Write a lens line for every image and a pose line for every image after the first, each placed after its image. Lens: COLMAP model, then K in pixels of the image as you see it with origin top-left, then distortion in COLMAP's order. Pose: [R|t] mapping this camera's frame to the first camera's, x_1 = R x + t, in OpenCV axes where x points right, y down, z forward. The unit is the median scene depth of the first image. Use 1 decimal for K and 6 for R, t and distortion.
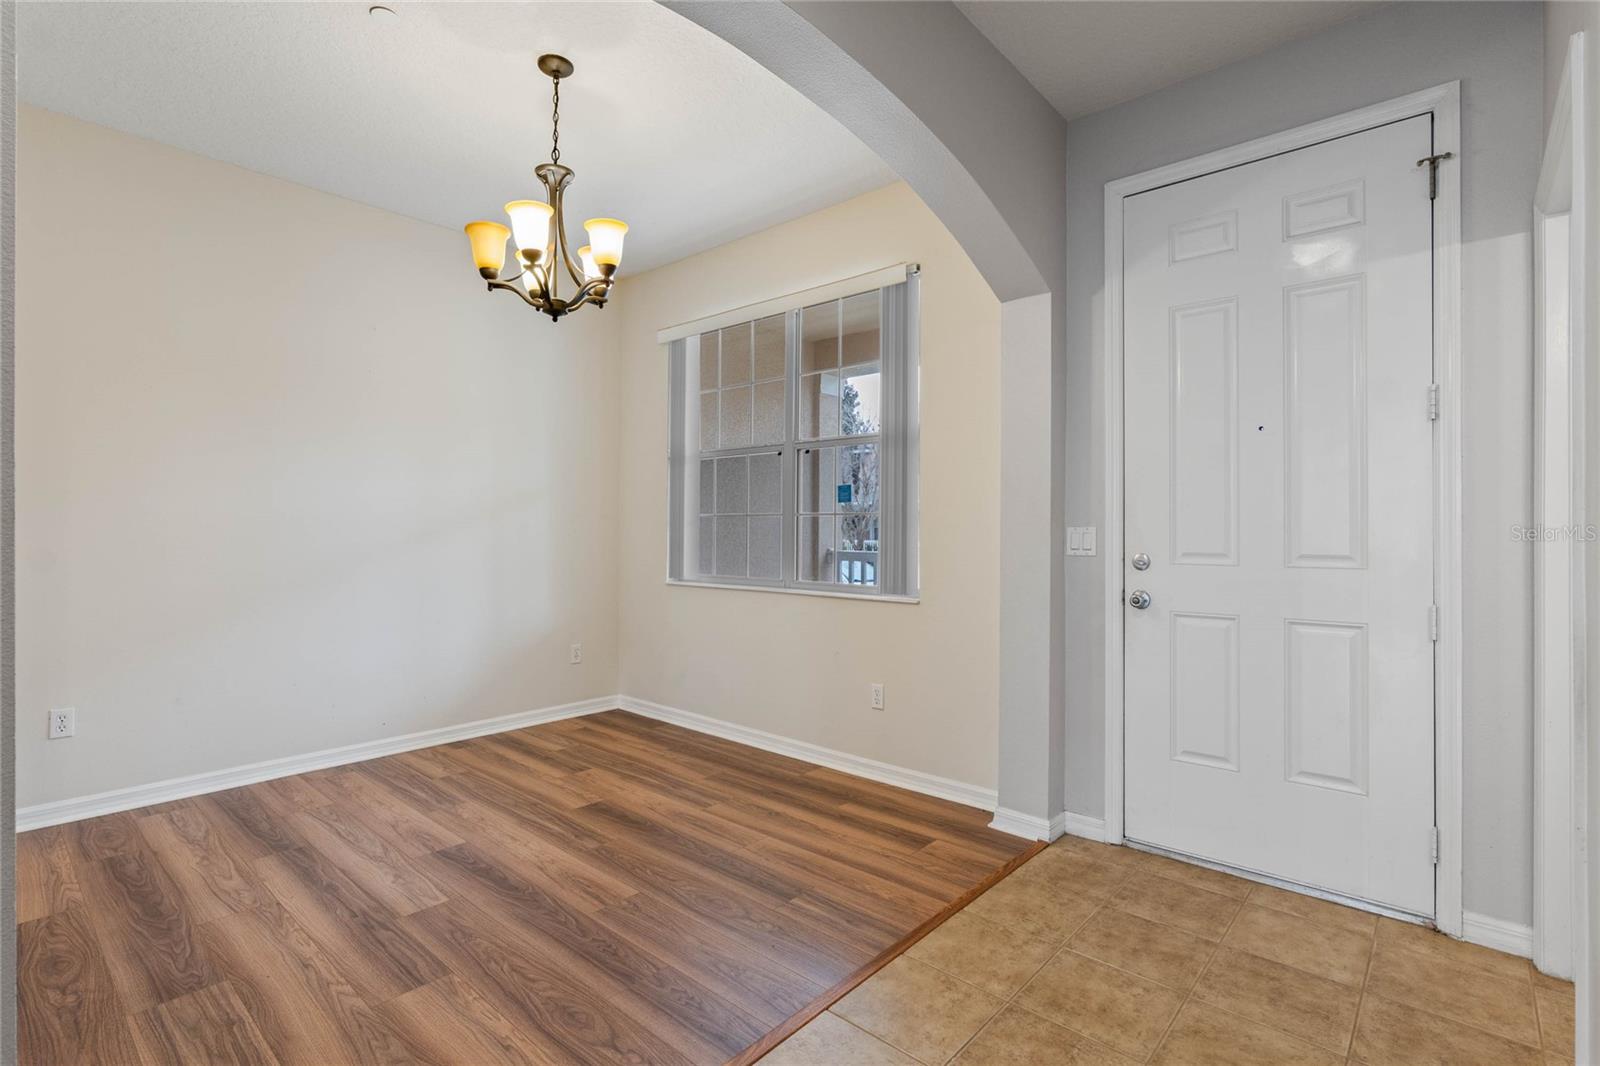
lens RADIAL K [[741.3, 0, 826.8], [0, 741.3, 526.1], [0, 0, 1]] dist [-0.000923, 0.000328]
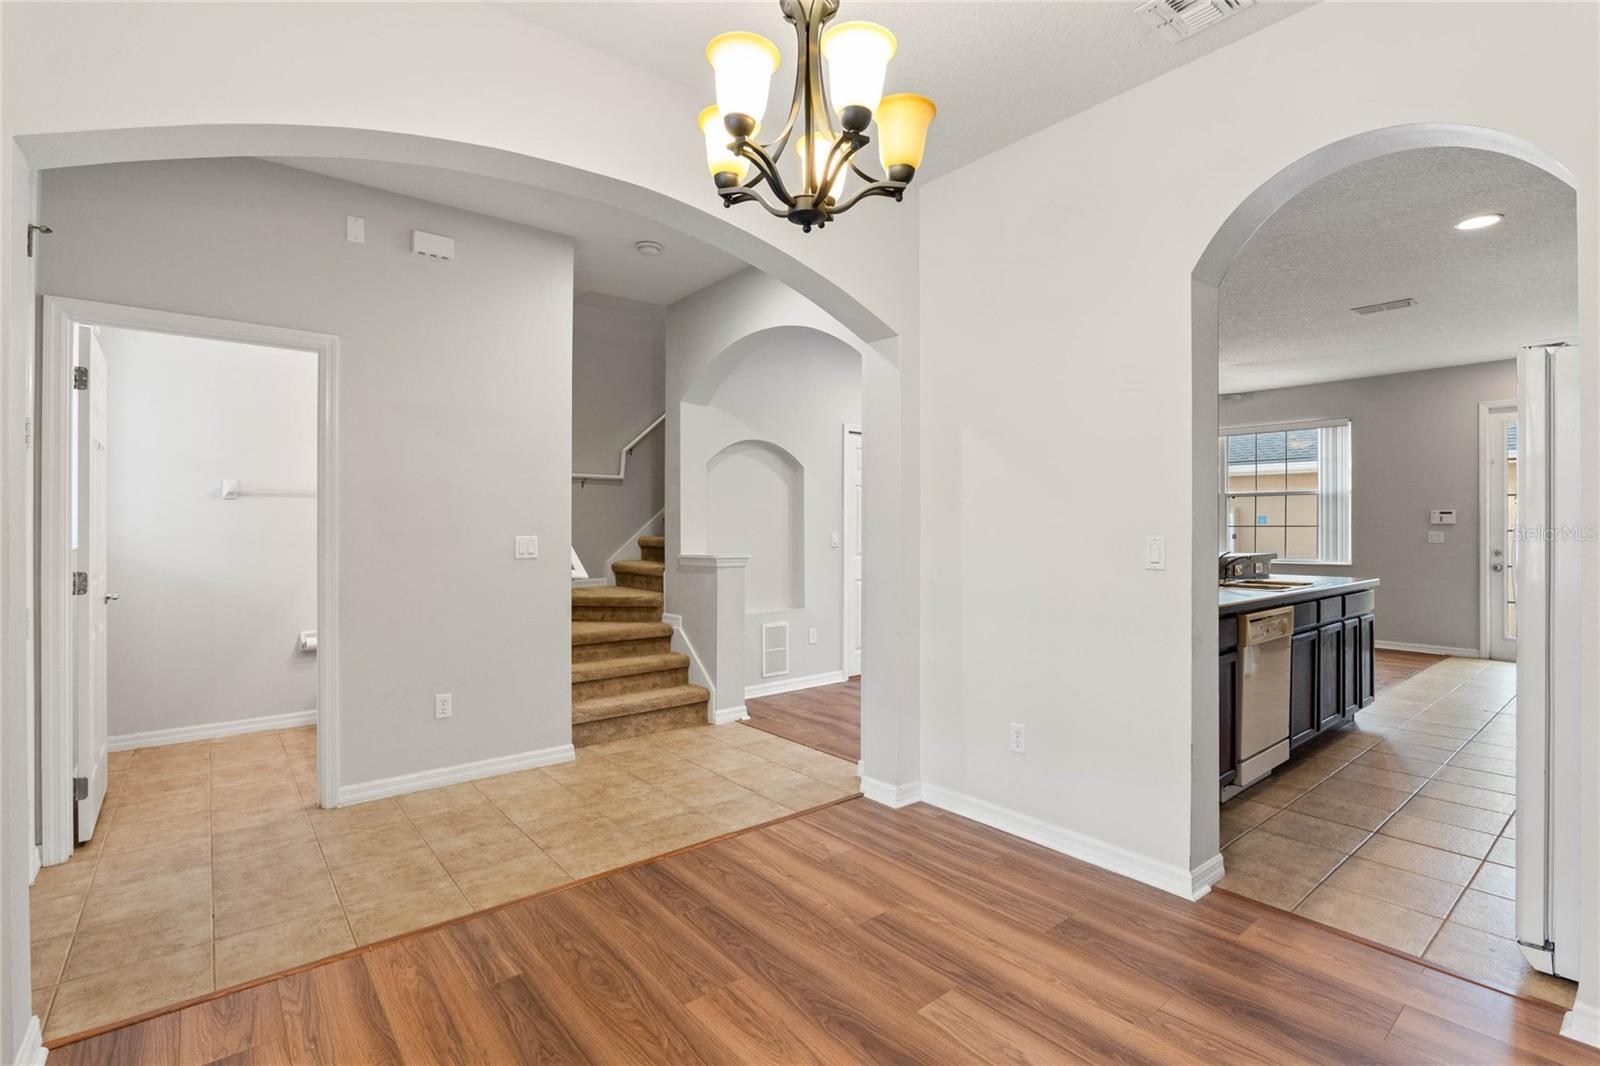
lens RADIAL K [[752.5, 0, 811.3], [0, 752.5, 526.4], [0, 0, 1]] dist [-0.019218, -0.000011]
pose [[-0.982882, -0.002698, 0.184219, -0.419923], [-0.004279, 0.999957, -0.008185, -0.005215], [-0.184189, -0.008834, -0.982851, 1.395863]]
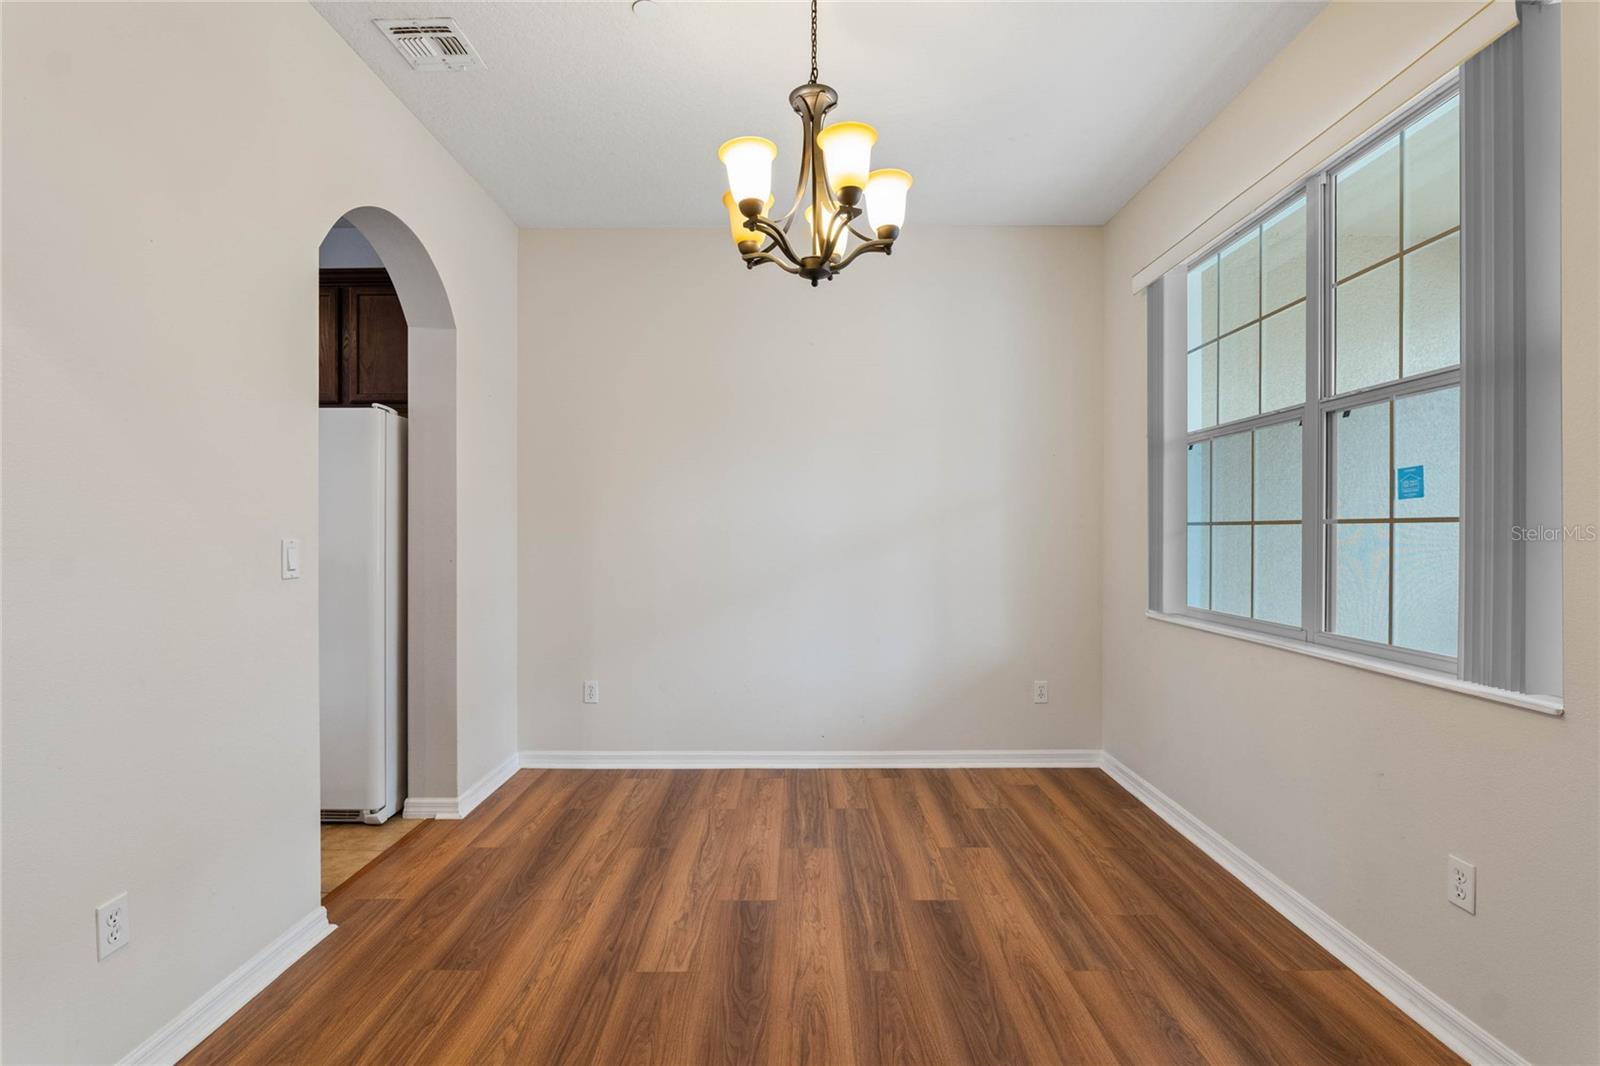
lens RADIAL K [[752.5, 0, 811.3], [0, 752.5, 526.4], [0, 0, 1]] dist [-0.019218, -0.000011]
pose [[0.655015, -0.010431, -0.755544, 0.189351], [0.005095, 0.999943, -0.009388, -0.002393], [0.755599, 0.002300, 0.655031, 0.417466]]
